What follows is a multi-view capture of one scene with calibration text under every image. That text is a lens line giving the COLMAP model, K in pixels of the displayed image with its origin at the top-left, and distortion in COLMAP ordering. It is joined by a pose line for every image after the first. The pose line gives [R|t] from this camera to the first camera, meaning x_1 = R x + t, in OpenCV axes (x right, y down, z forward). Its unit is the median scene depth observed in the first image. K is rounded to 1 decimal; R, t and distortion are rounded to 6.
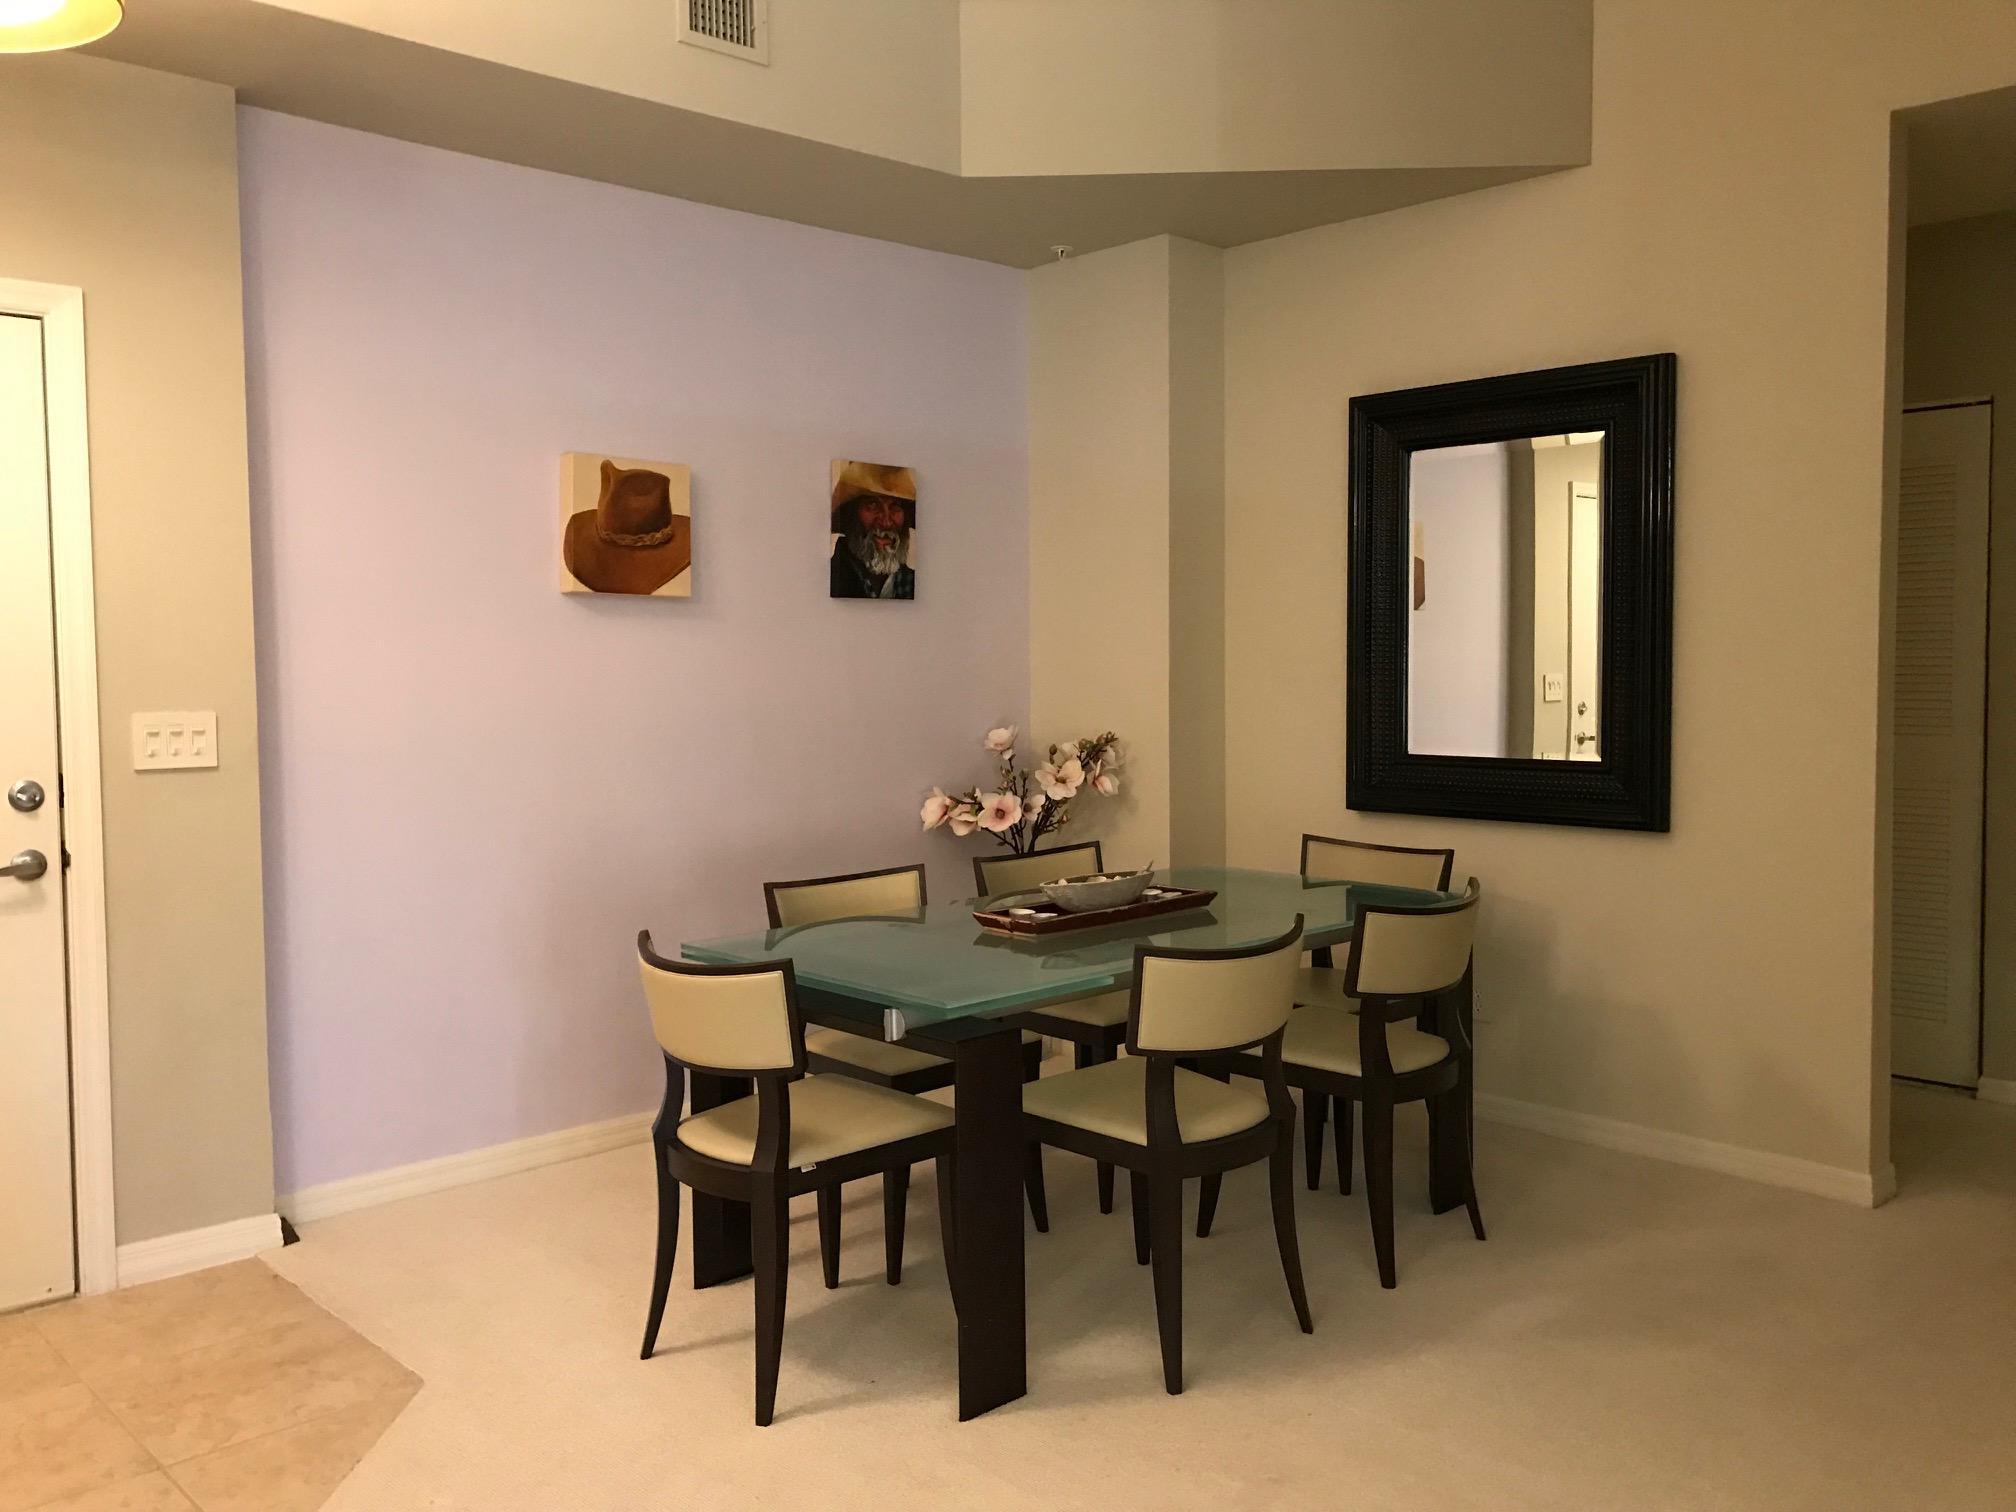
lens RADIAL K [[1663.9, 0, 1008.1], [0, 1663.9, 742.6], [0, 0, 1]] dist [-0.017167, 0.009447]
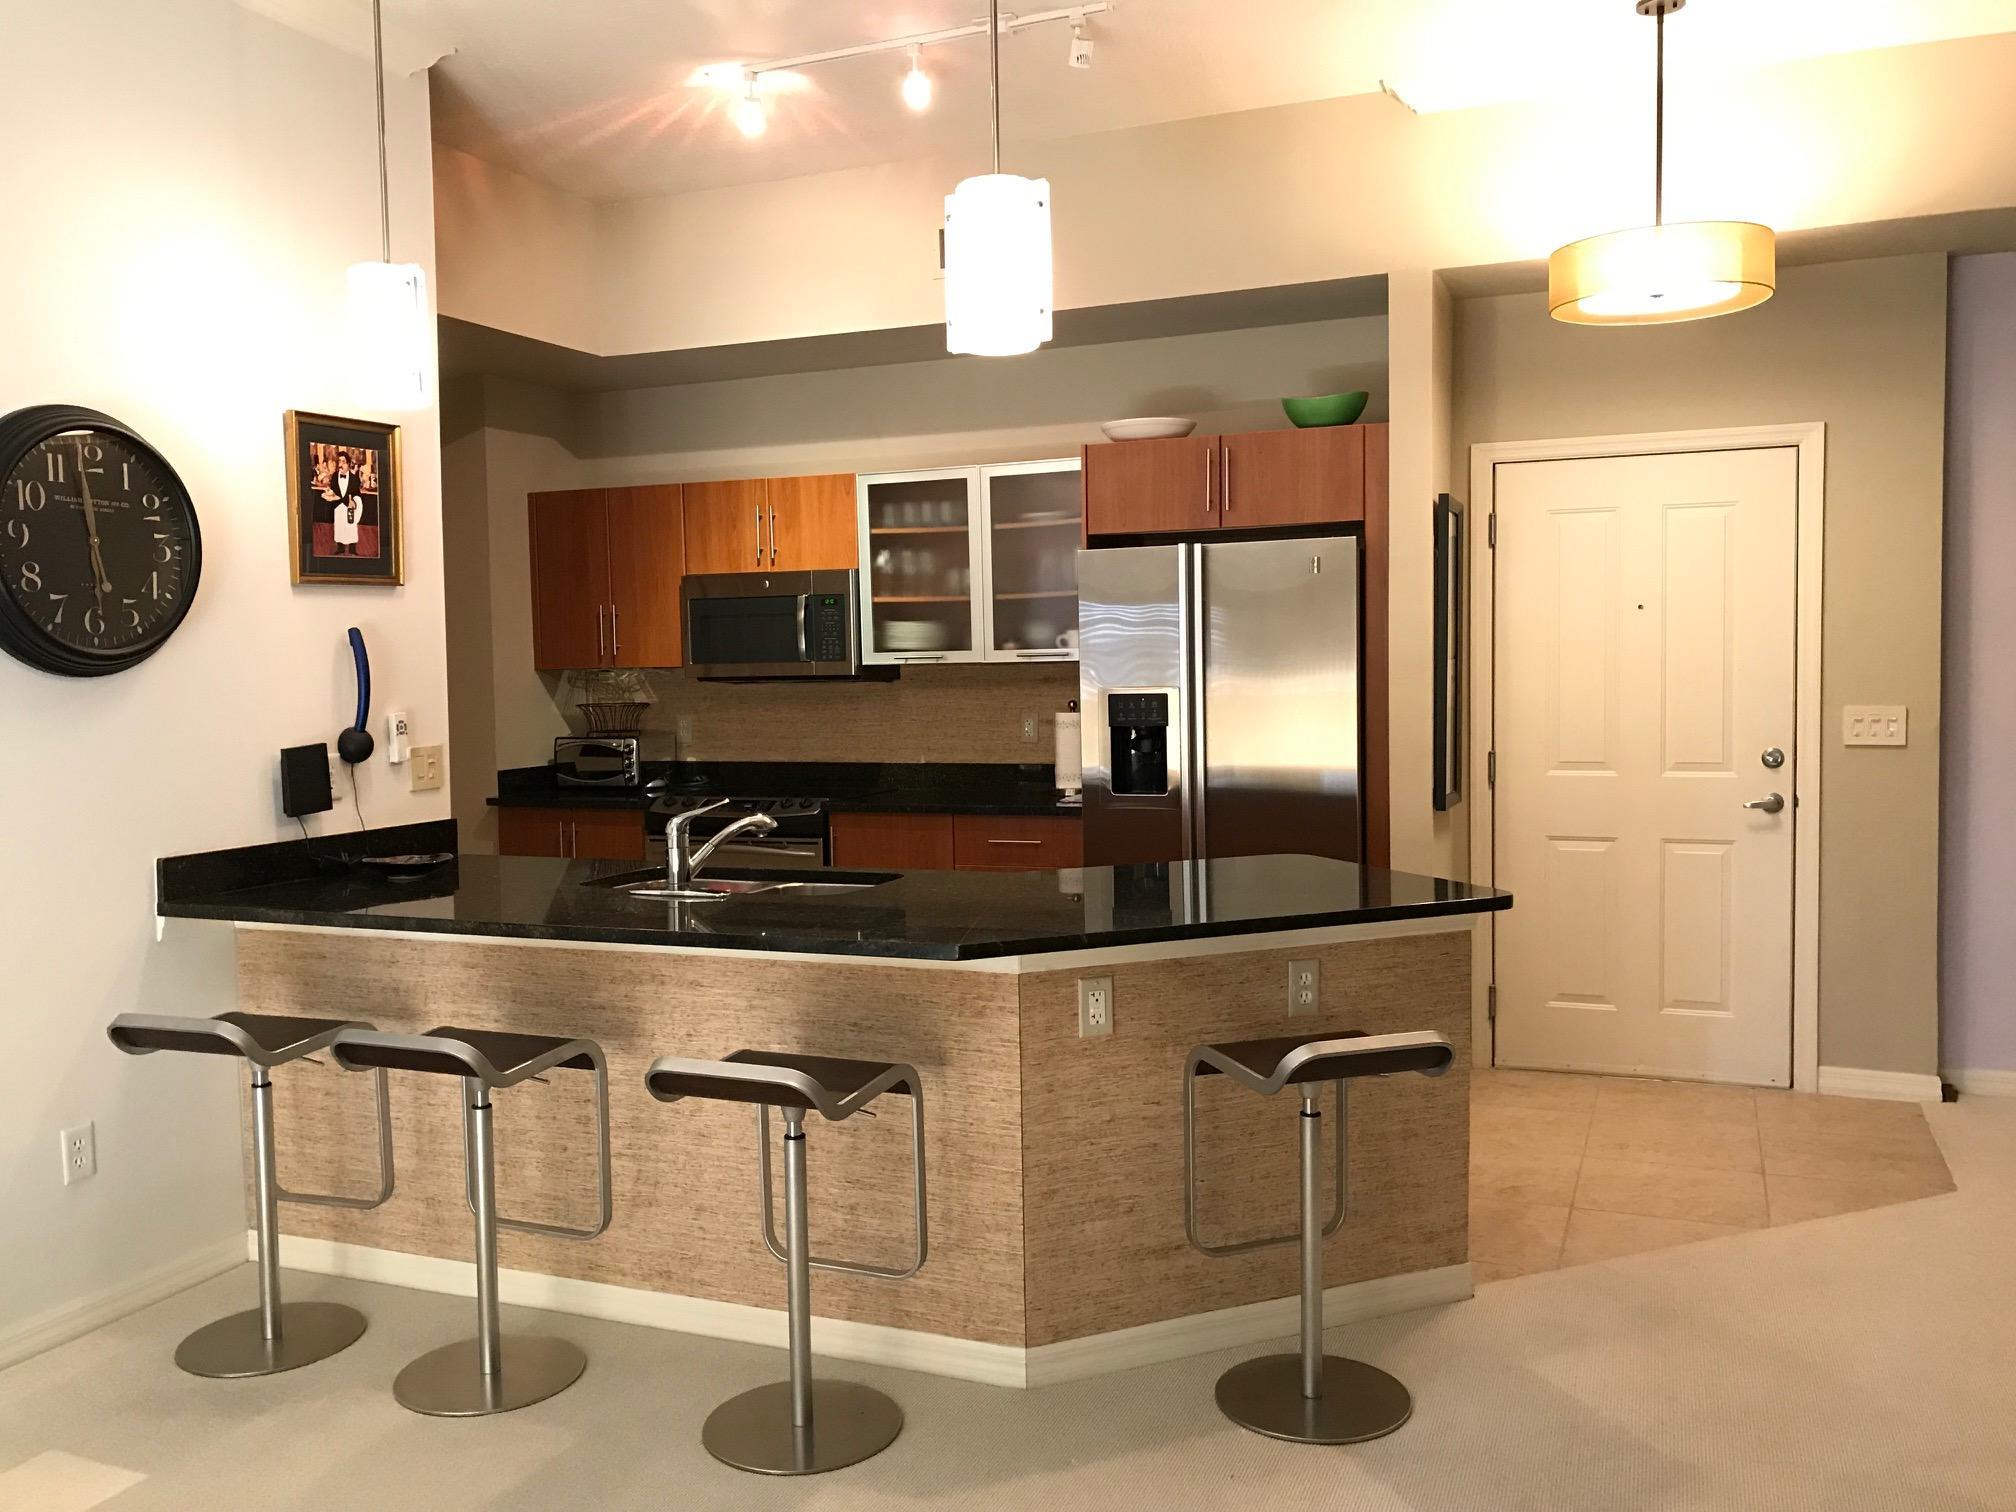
lens RADIAL K [[1663.9, 0, 1010.7], [0, 1663.9, 740.3], [0, 0, 1]] dist [-0.017167, 0.009447]
pose [[0.392832, 0.041664, -0.918666, 0.542901], [-0.036363, 0.998896, 0.029754, -0.004373], [0.918891, 0.021717, 0.393913, -0.261931]]
